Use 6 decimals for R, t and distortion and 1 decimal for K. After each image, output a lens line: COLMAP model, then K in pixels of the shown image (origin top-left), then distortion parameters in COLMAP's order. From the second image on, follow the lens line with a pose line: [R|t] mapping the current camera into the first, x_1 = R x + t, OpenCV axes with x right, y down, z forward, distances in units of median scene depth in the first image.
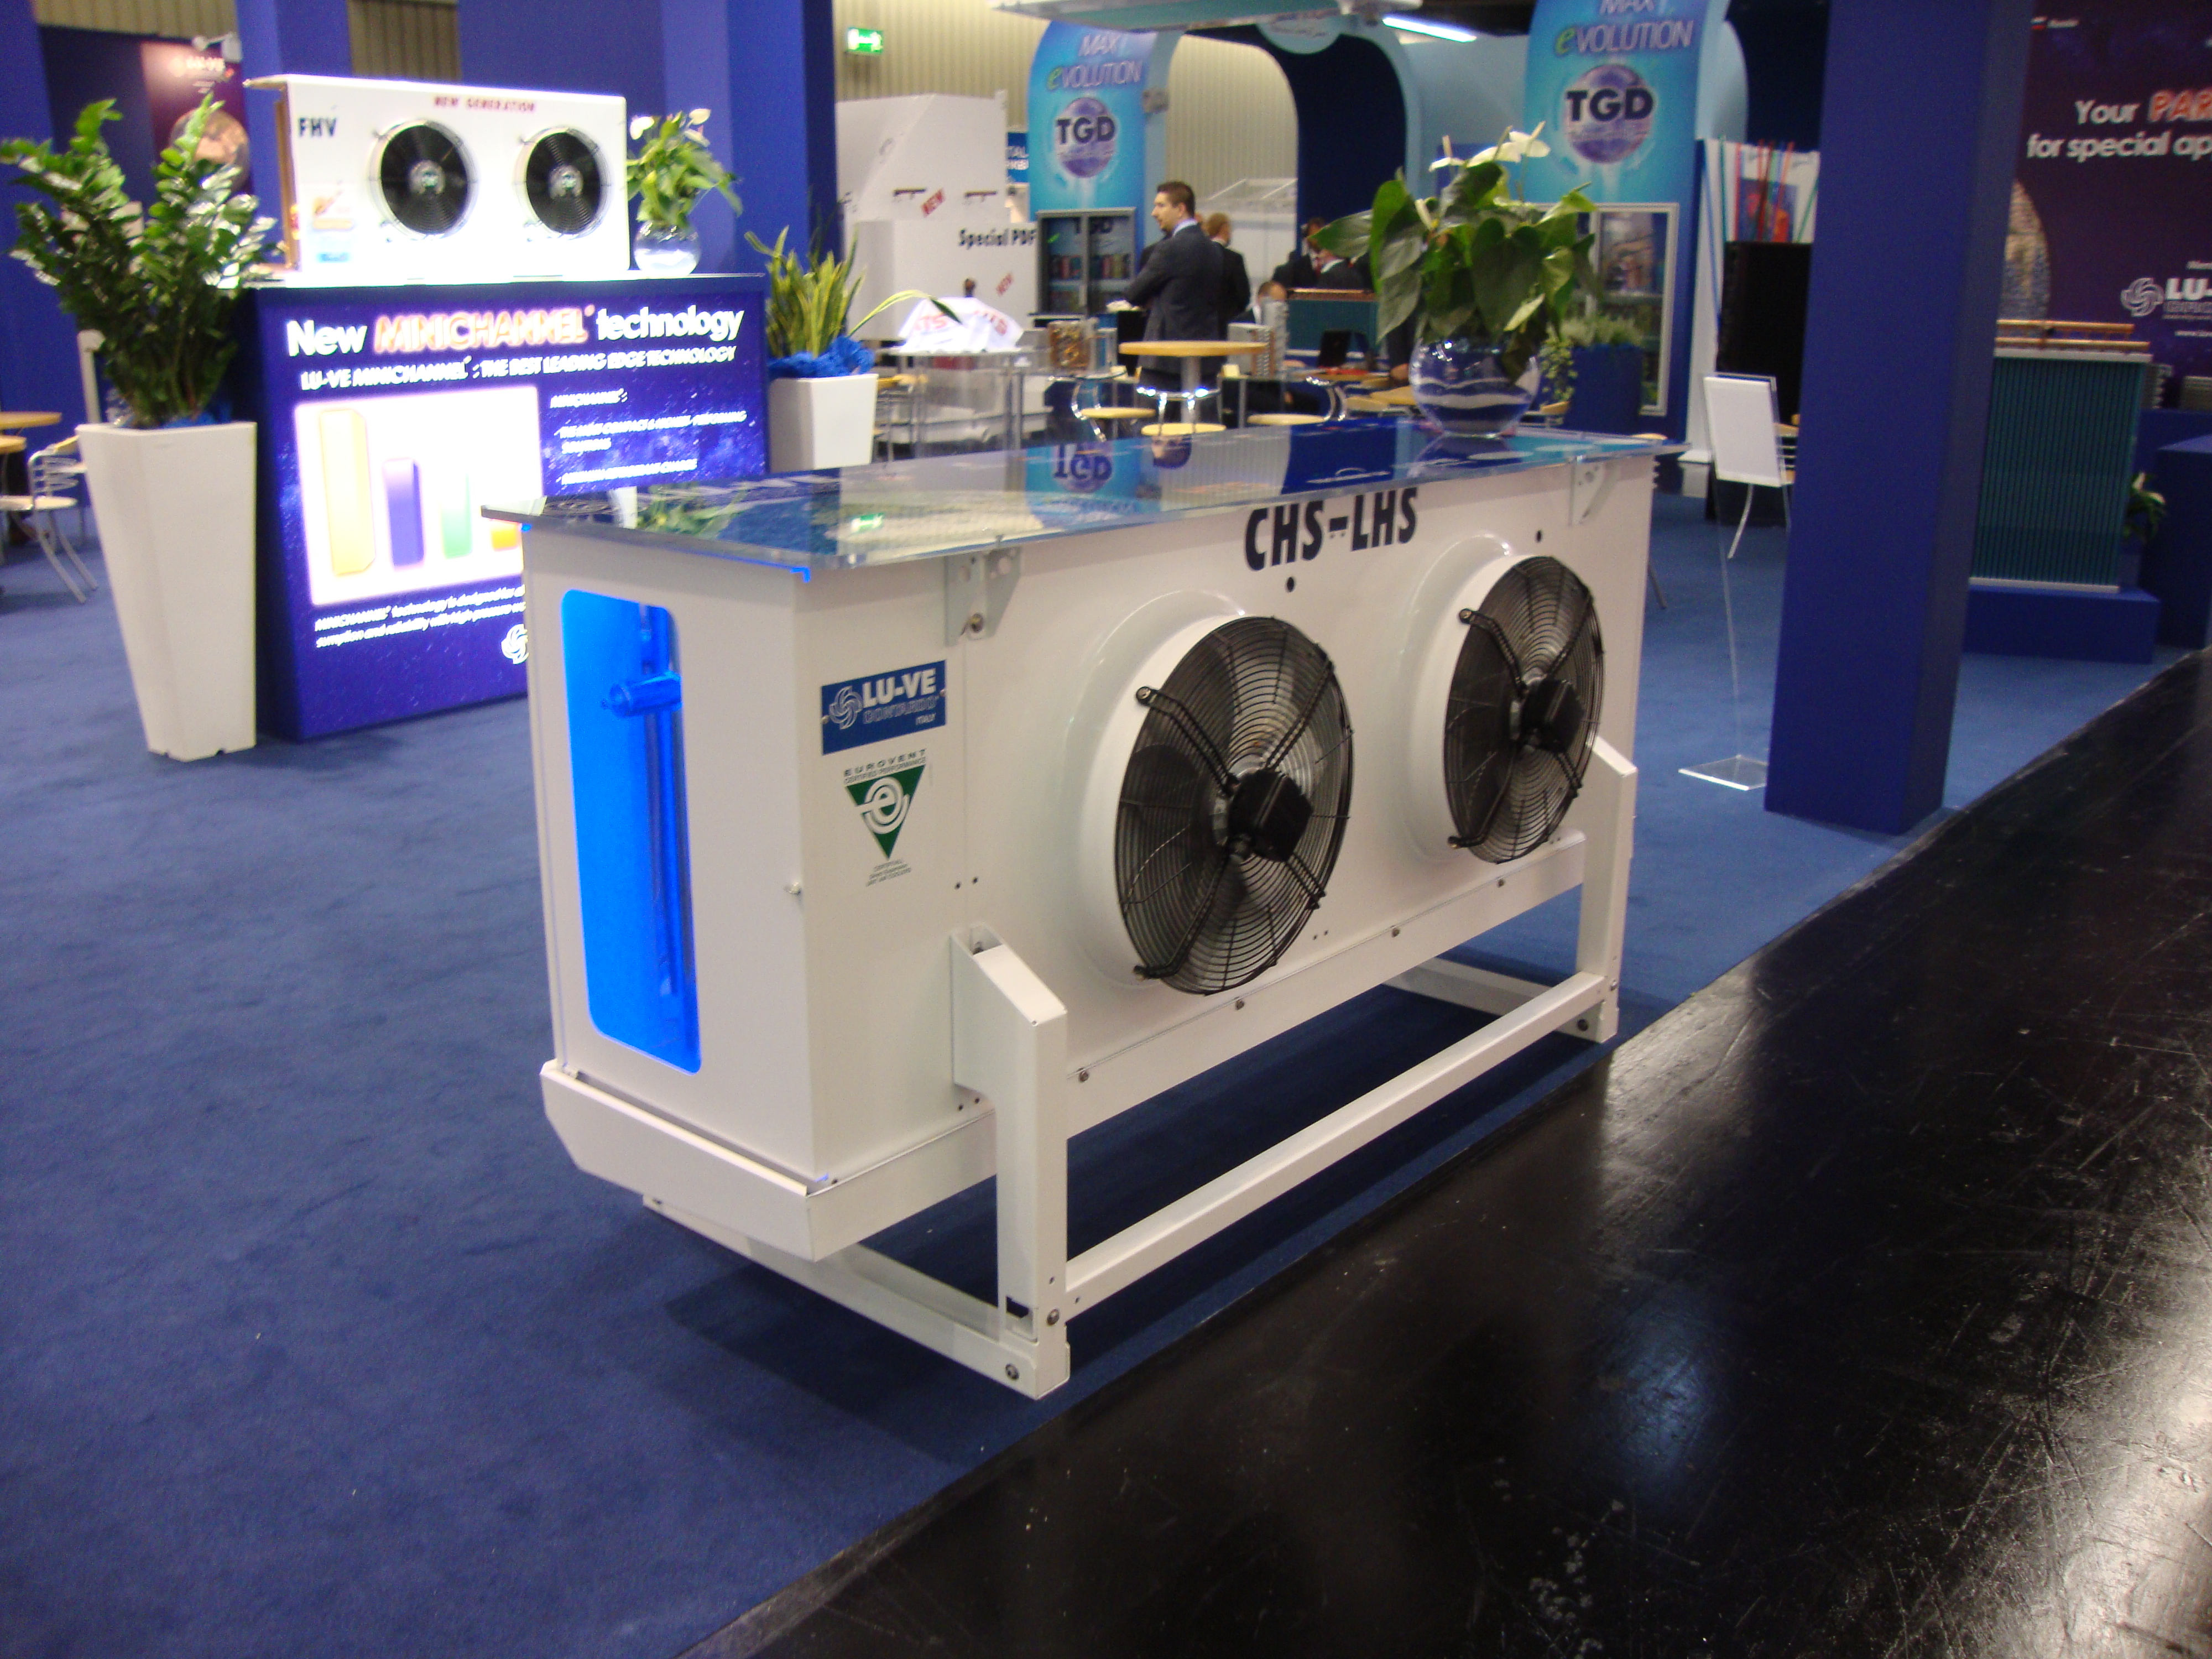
lens RADIAL K [[1964.7, 0, 1106.0], [0, 1964.7, 829.5], [0, 0, 1]] dist [-0.206771, 0.222117]
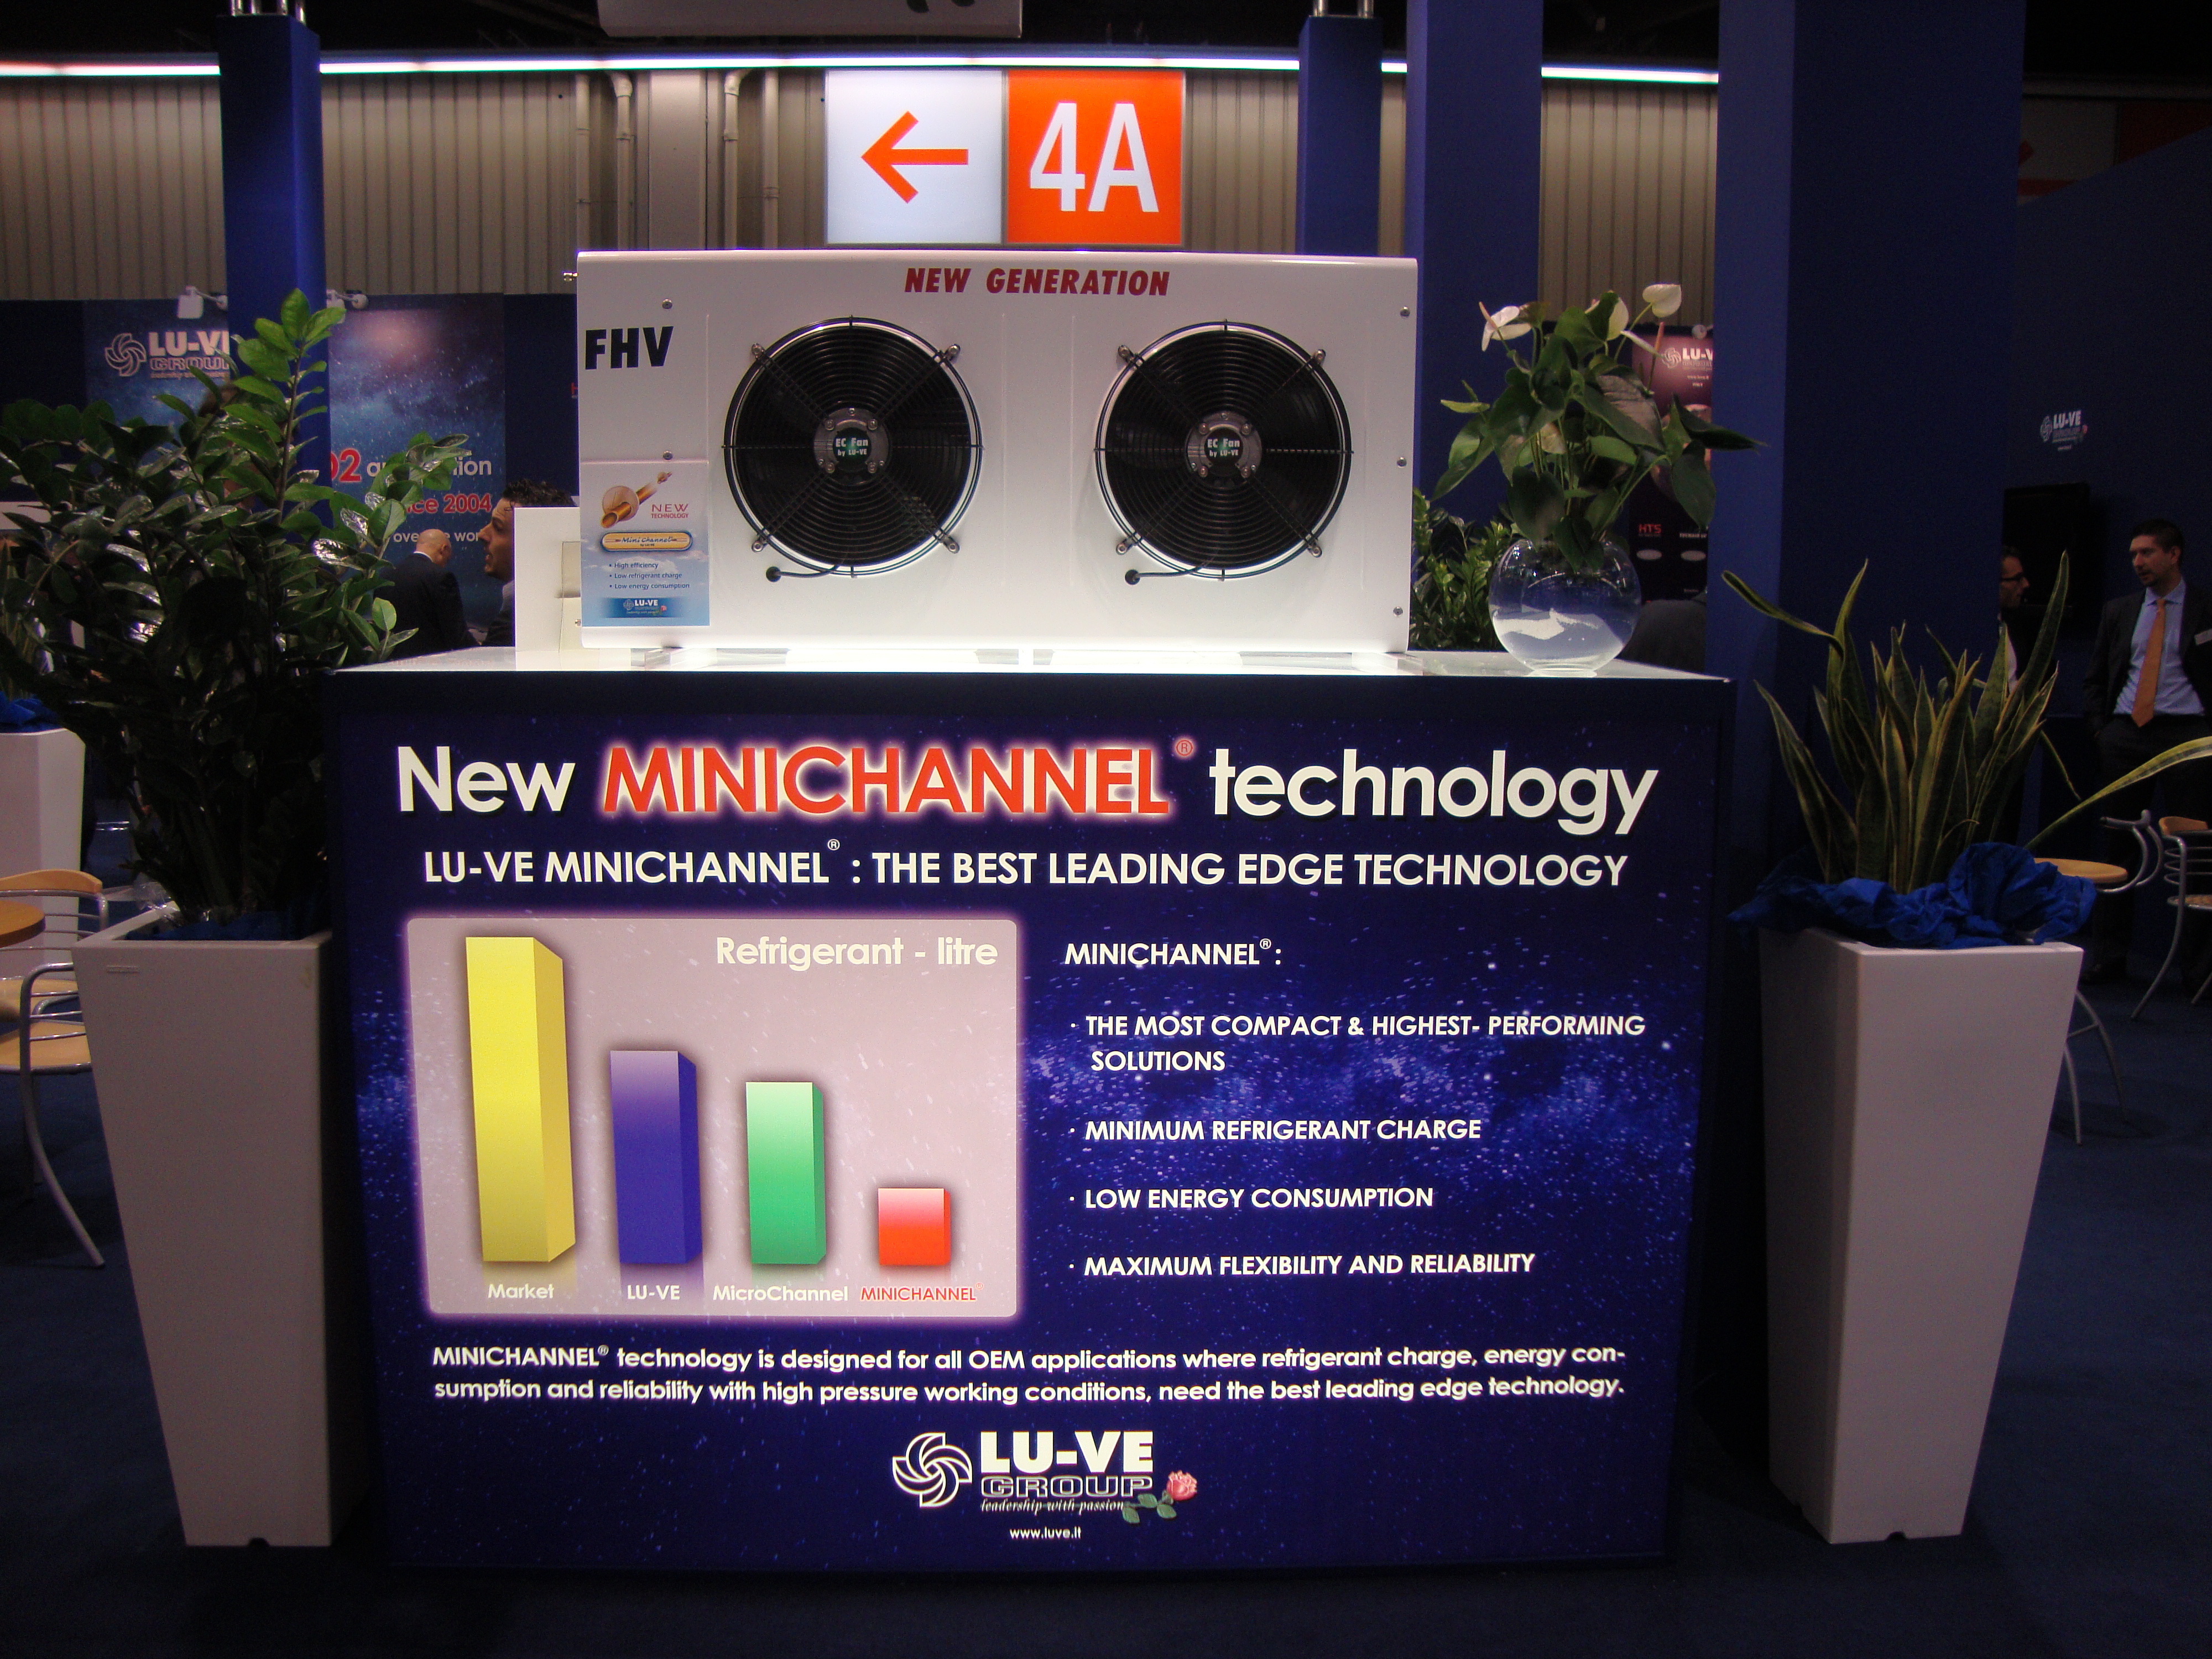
lens RADIAL K [[1964.7, 0, 1106.0], [0, 1964.7, 829.5], [0, 0, 1]] dist [-0.206771, 0.222117]
pose [[0.639887, 0.100196, -0.761909, 0.047286], [-0.220416, 0.973735, -0.057063, -0.231635], [0.736181, 0.204451, 0.645165, 0.734619]]
